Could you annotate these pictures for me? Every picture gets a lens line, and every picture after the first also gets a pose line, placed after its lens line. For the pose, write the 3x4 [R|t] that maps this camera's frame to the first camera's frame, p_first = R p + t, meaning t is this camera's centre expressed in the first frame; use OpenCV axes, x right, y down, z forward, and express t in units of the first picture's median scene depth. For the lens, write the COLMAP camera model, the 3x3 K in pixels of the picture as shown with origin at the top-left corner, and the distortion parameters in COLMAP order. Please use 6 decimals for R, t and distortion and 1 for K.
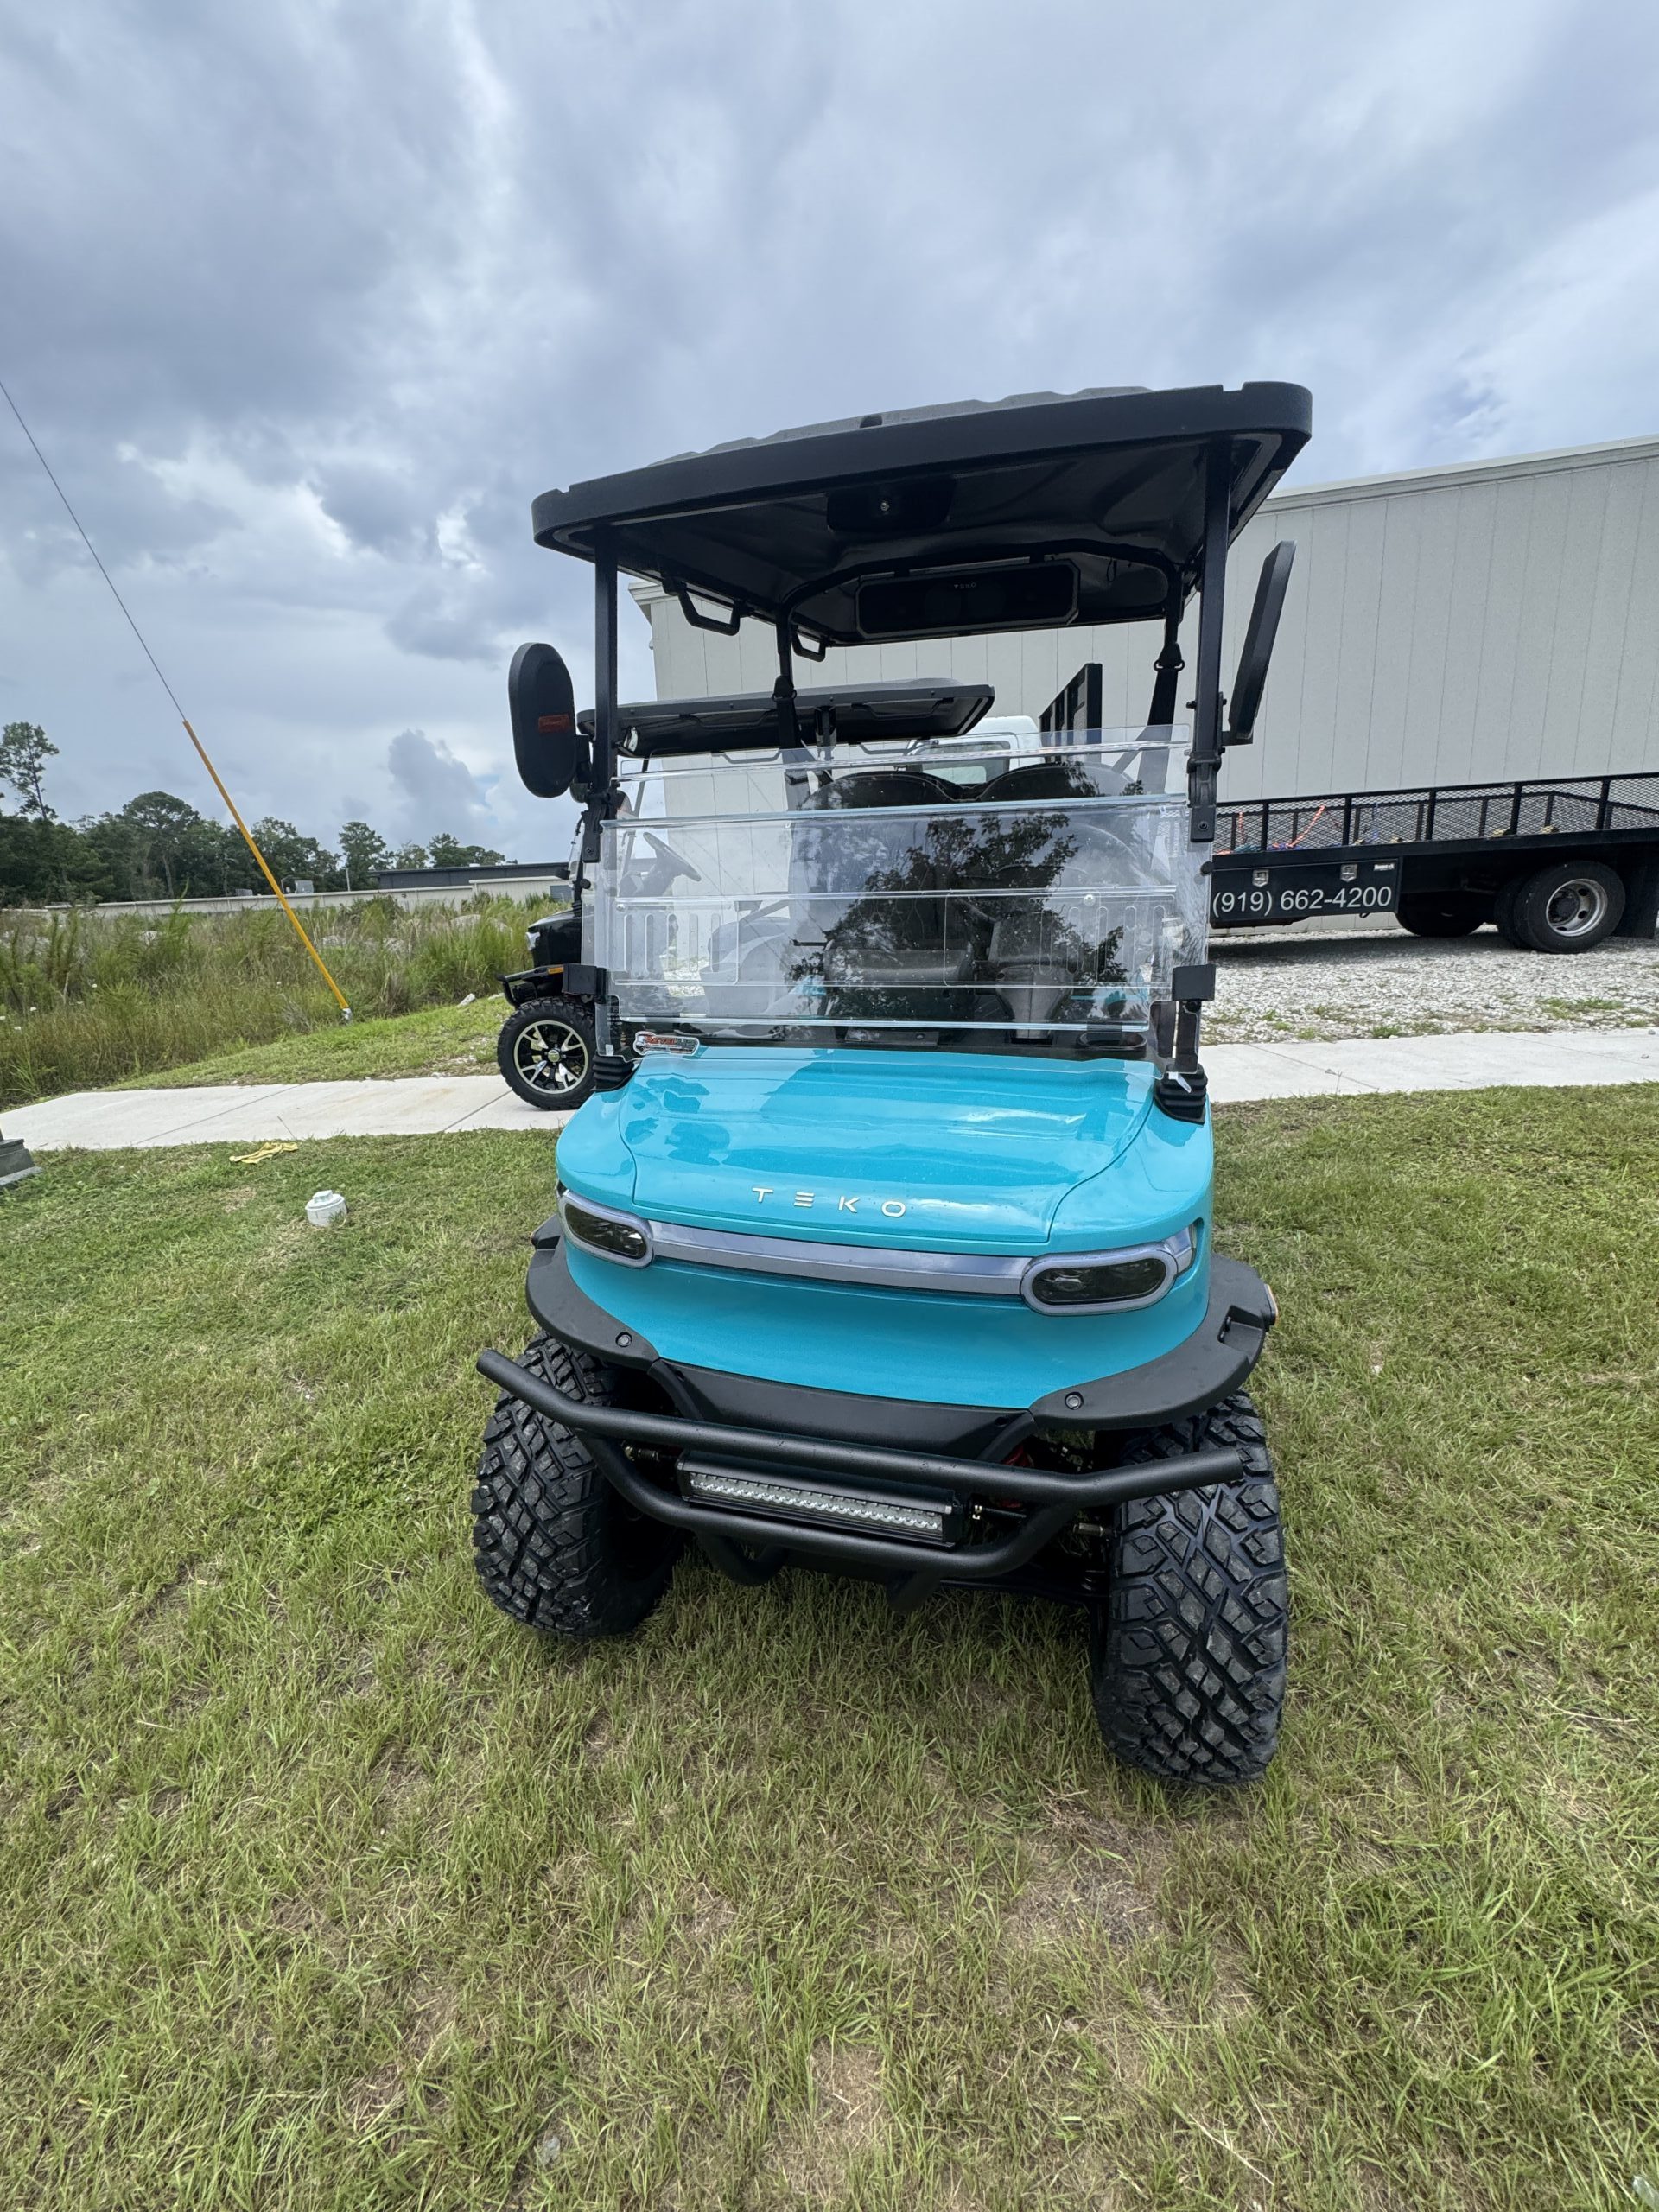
lens RADIAL K [[885.5, 0, 833.1], [0, 885.5, 1113.3], [0, 0, 1]] dist [-0.007679, 0.000297]
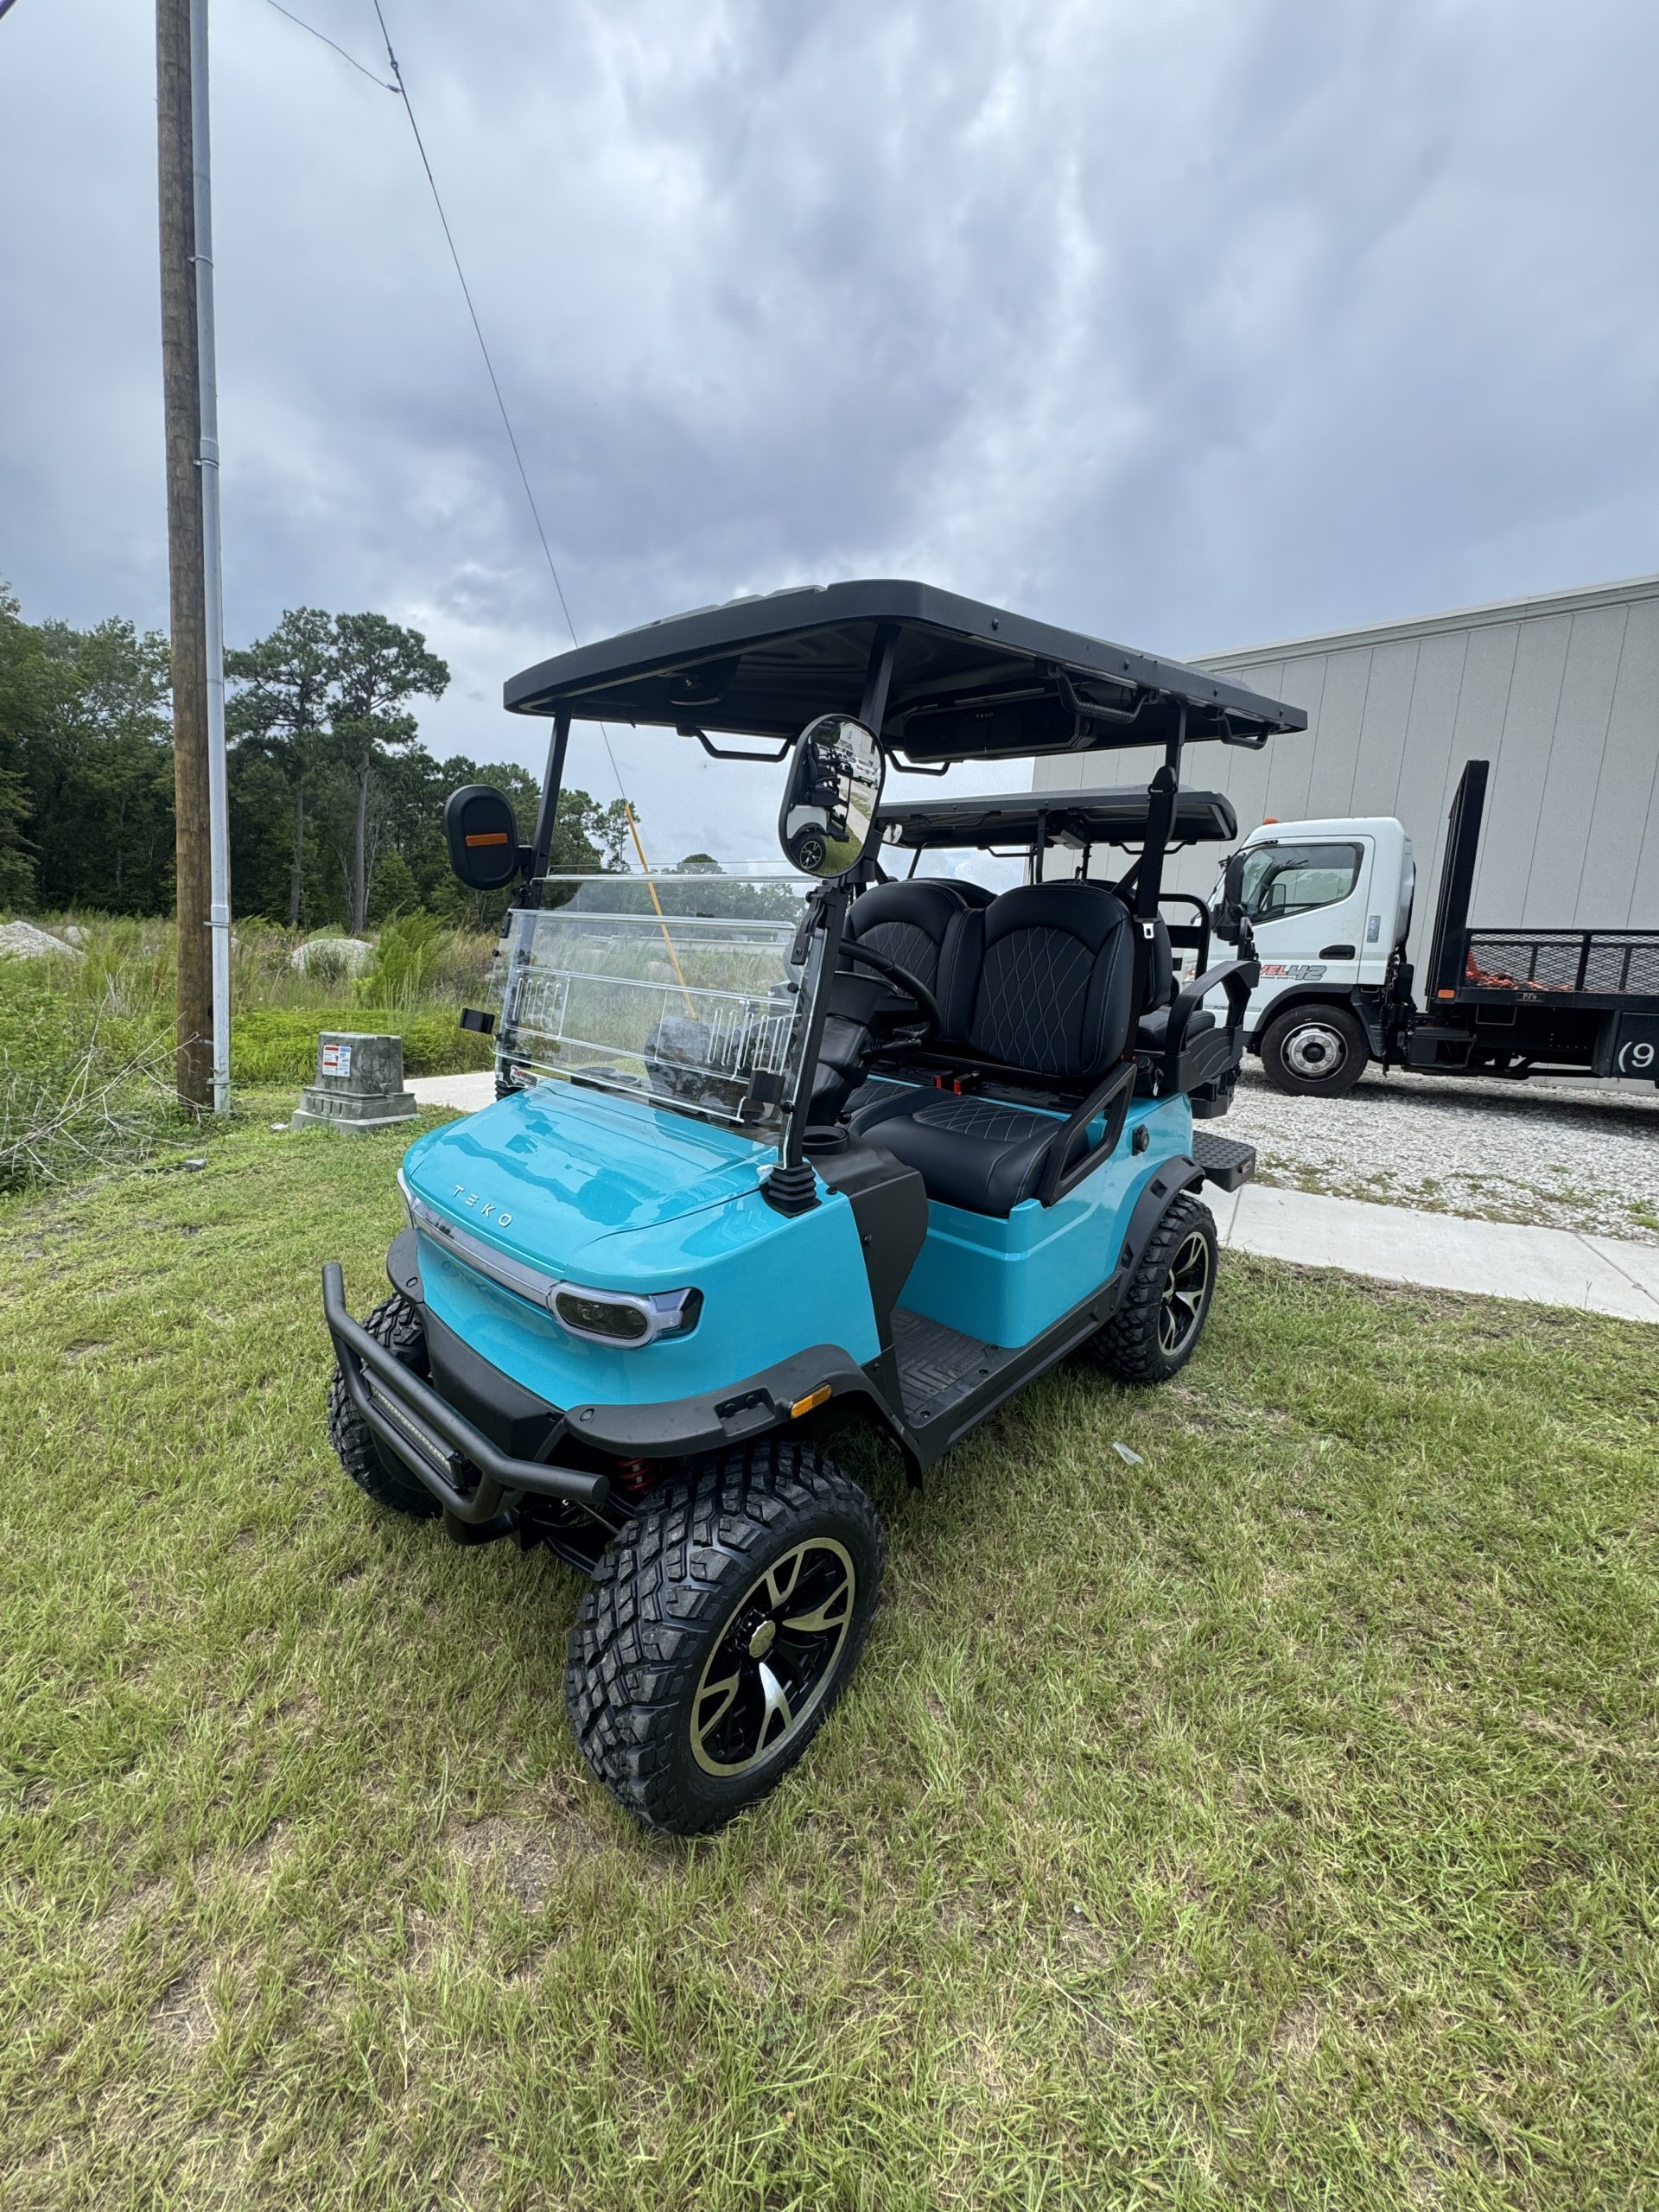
lens RADIAL K [[885.5, 0, 833.1], [0, 885.5, 1113.3], [0, 0, 1]] dist [-0.007679, 0.000297]
pose [[0.883059, 0.167734, -0.438260, 0.477389], [-0.203231, 0.978505, -0.034993, -0.041724], [0.422970, 0.119969, 0.898167, 0.018214]]
